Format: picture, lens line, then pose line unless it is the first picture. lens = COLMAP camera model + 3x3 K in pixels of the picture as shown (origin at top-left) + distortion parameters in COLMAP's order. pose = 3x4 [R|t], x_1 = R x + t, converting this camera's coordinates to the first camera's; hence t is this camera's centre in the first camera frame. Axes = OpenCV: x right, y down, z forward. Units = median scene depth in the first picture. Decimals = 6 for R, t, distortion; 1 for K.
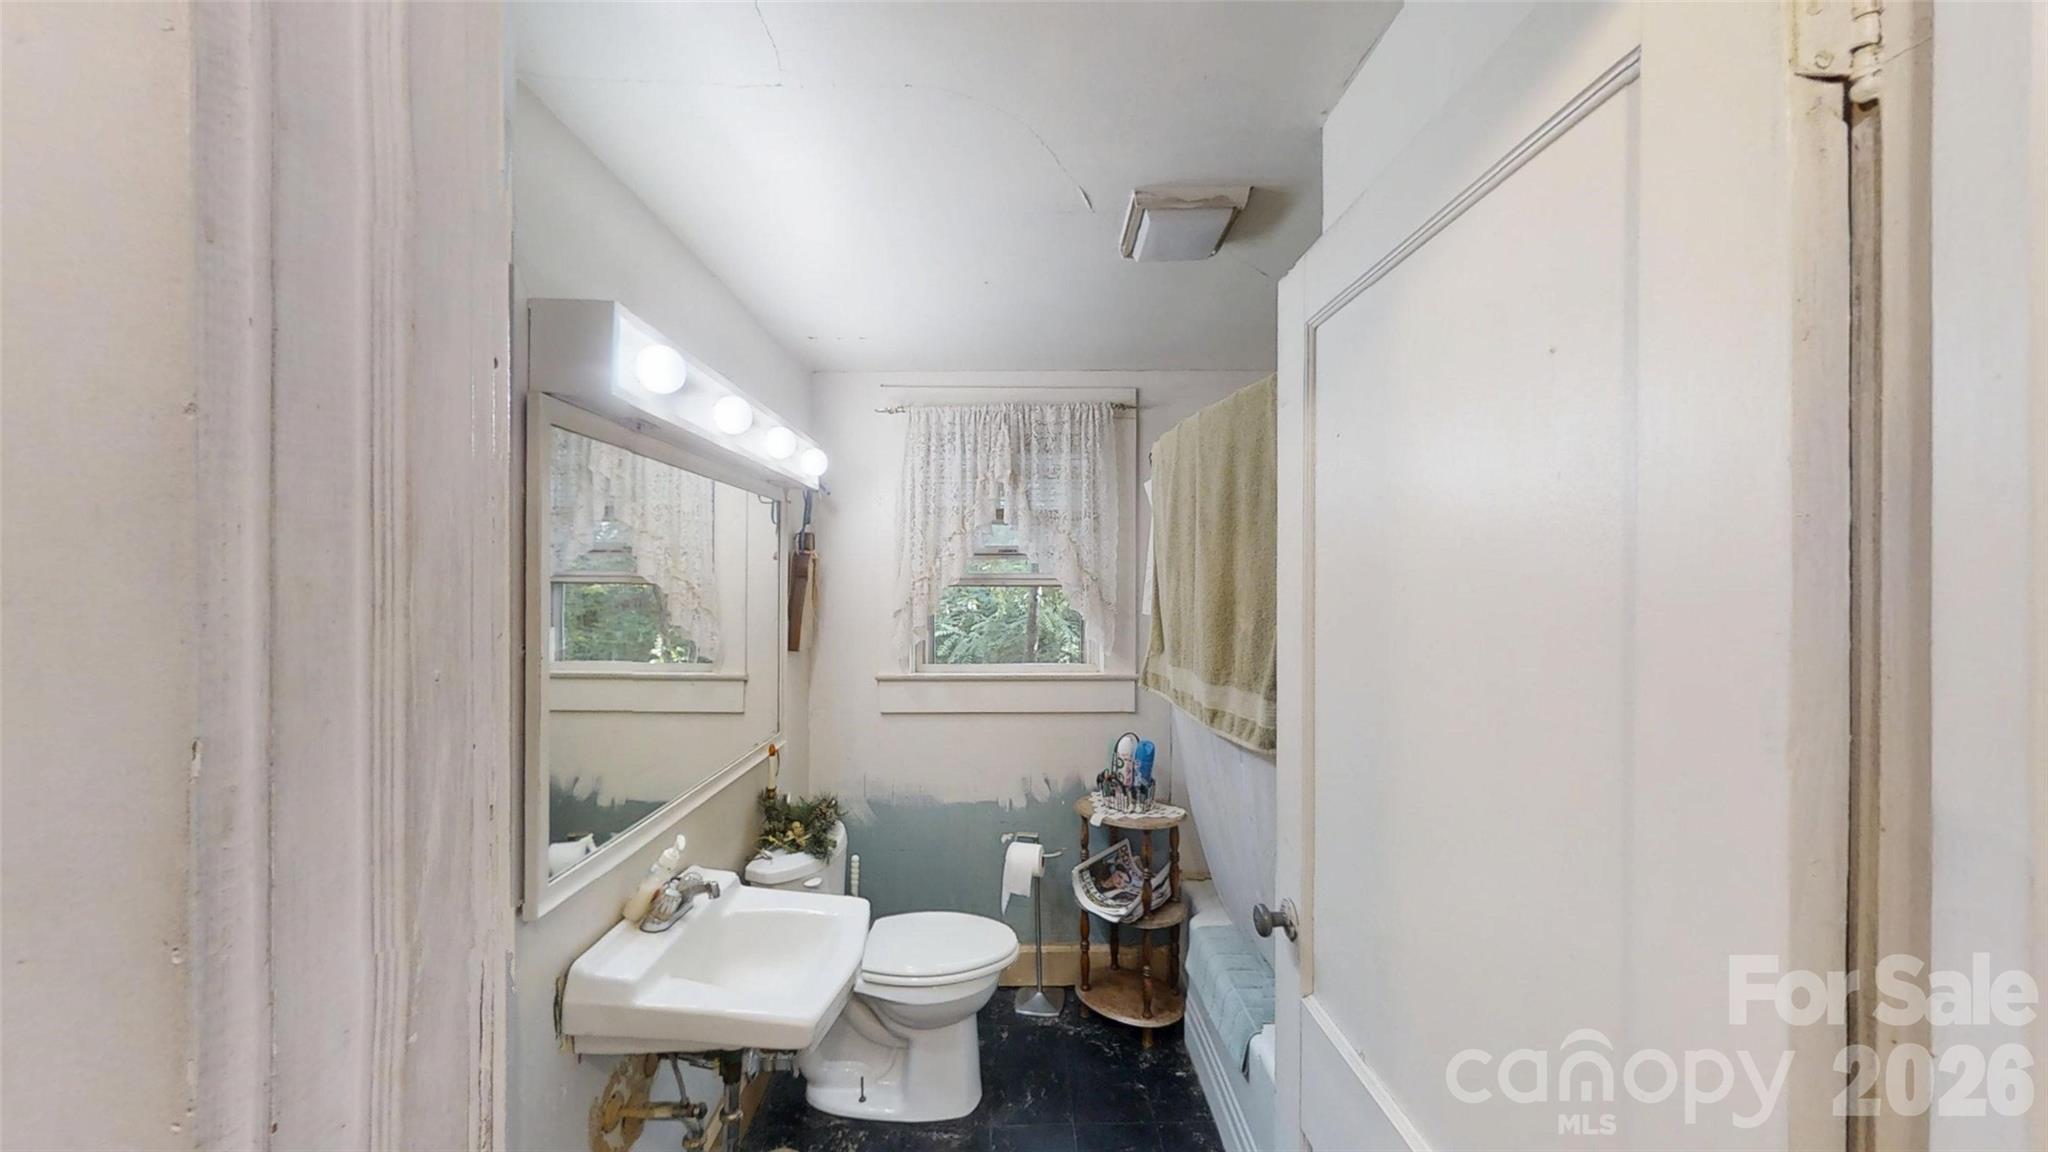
lens RADIAL K [[749.8, 0, 1024.0], [0, 749.8, 576.0], [0, 0, 1]] dist [0.000153, 0.000060]
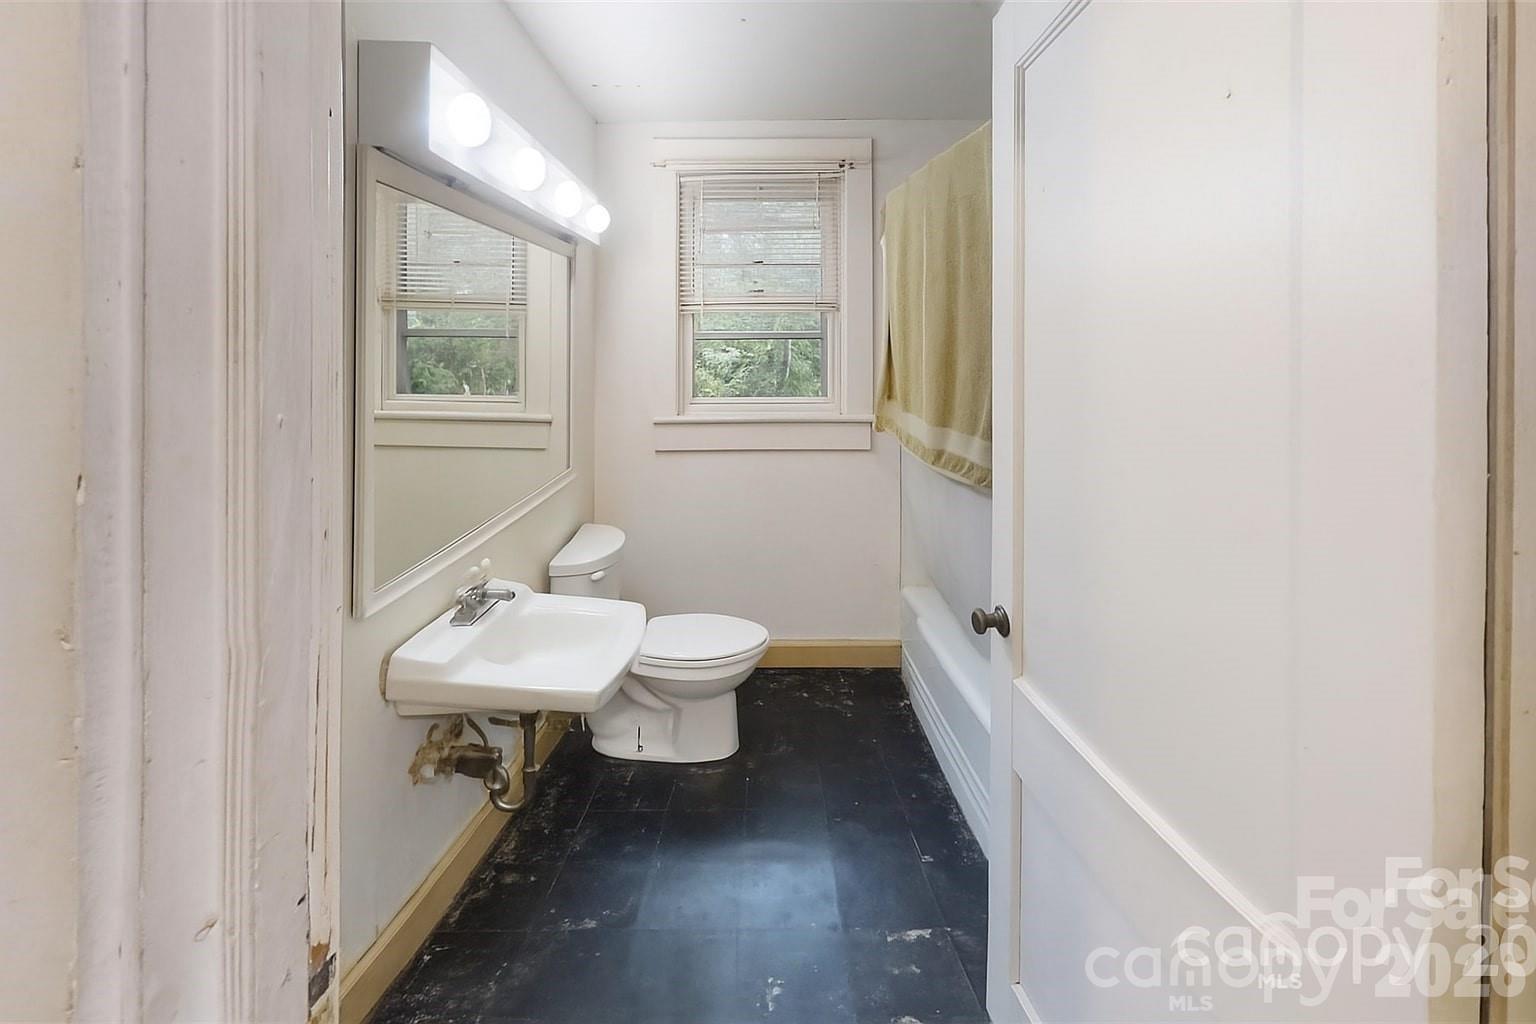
lens RADIAL K [[637.7, 0, 767.8], [0, 637.7, 517.1], [0, 0, 1]] dist [-0.001113, 0.000532]
pose [[0.999927, -0.000684, -0.012073, -0.000402], [0.000688, 1.000000, 0.000313, 0.306161], [0.012072, -0.000321, 0.999927, 0.000150]]
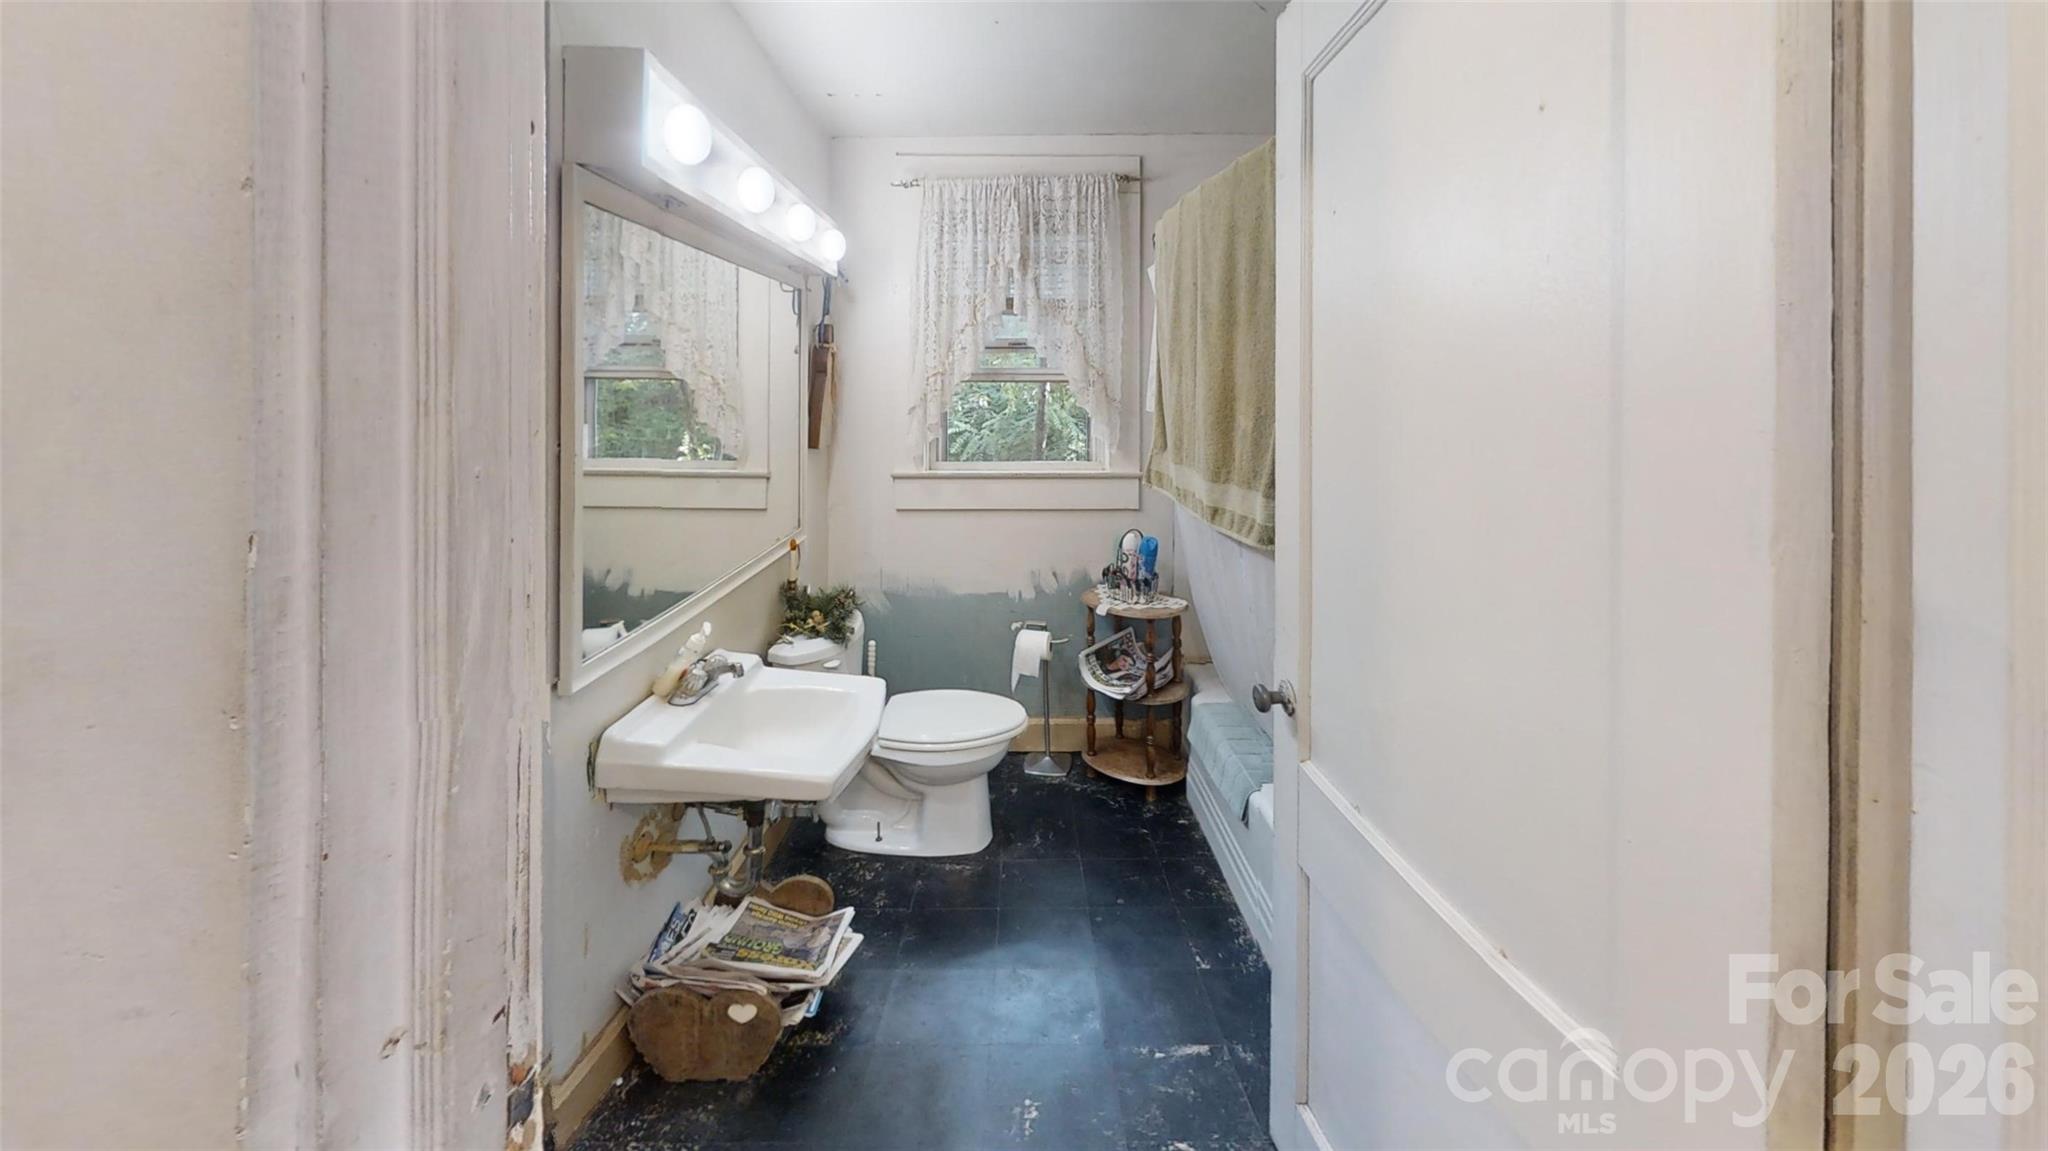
lens RADIAL K [[715.9, 0, 1024.0], [0, 715.9, 575.5], [0, 0, 1]] dist [0.000415, -0.000080]
pose [[0.999928, 0.000038, -0.012006, -0.000275], [-0.000040, 1.000000, -0.000166, 0.298633], [0.012006, 0.000166, 0.999928, 0.000182]]
